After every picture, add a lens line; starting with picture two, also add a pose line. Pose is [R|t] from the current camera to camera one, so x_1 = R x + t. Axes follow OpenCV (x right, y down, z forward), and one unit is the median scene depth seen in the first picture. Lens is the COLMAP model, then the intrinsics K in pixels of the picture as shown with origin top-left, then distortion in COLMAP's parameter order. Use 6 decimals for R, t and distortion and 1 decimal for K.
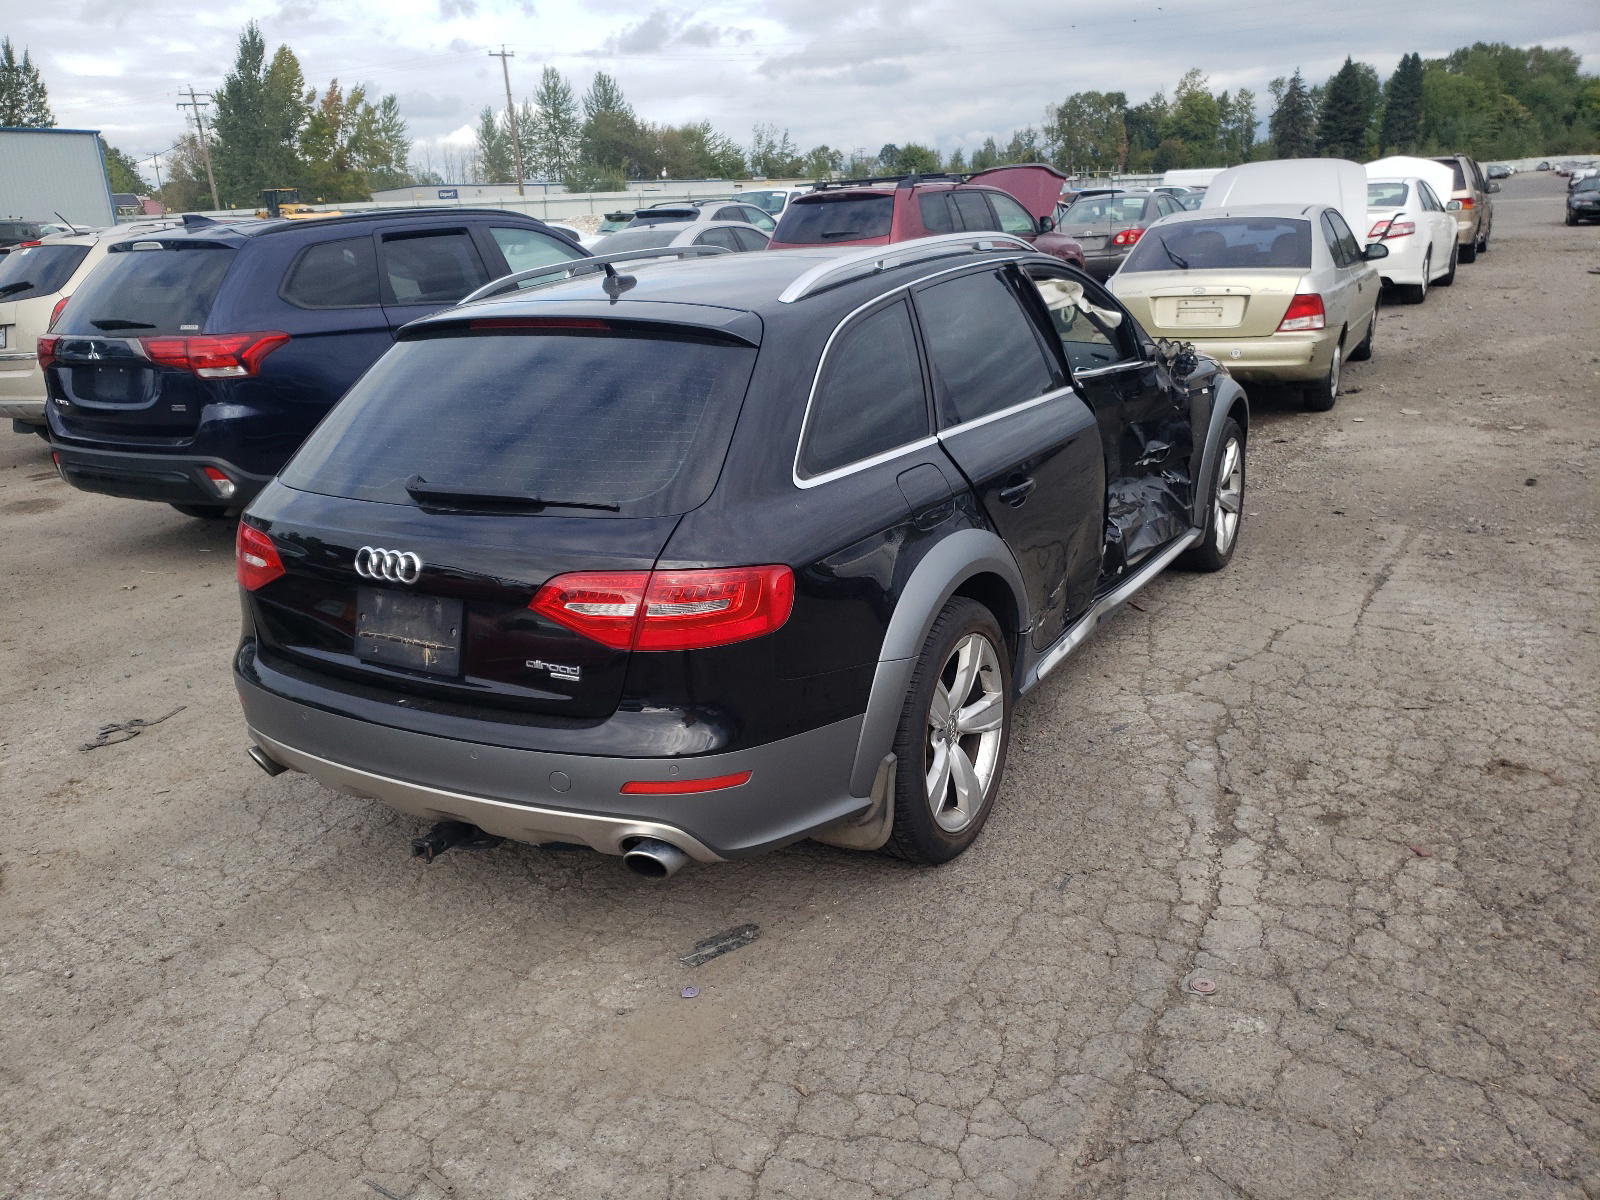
lens RADIAL K [[1254.3, 0, 800.0], [0, 1254.3, 600.0], [0, 0, 1]] dist [0.002986, 0.007151]
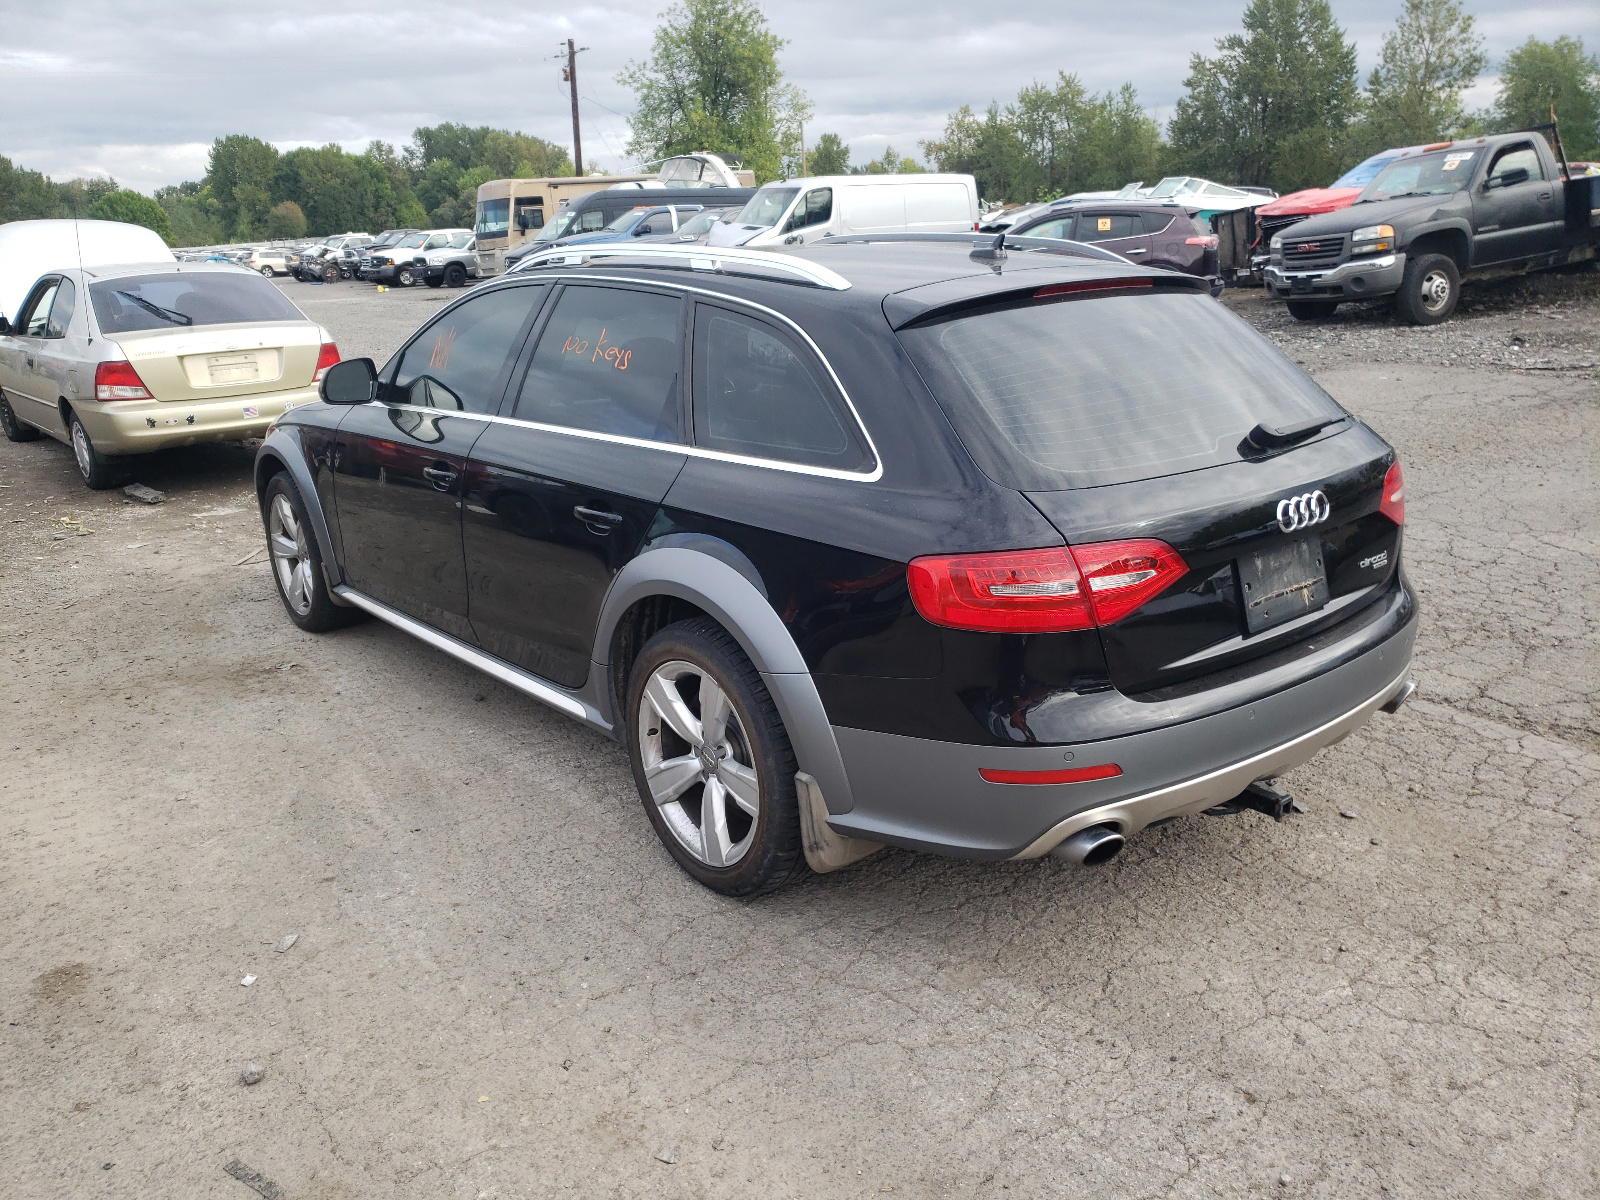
lens RADIAL K [[1220.2, 0, 800.0], [0, 1220.2, 600.0], [0, 0, 1]] dist [0.012164, 0.006856]
pose [[0.359672, -0.235002, 0.903001, -1.190653], [0.294149, 0.946975, 0.129284, -0.177873], [-0.885501, 0.219116, 0.409726, 0.858308]]
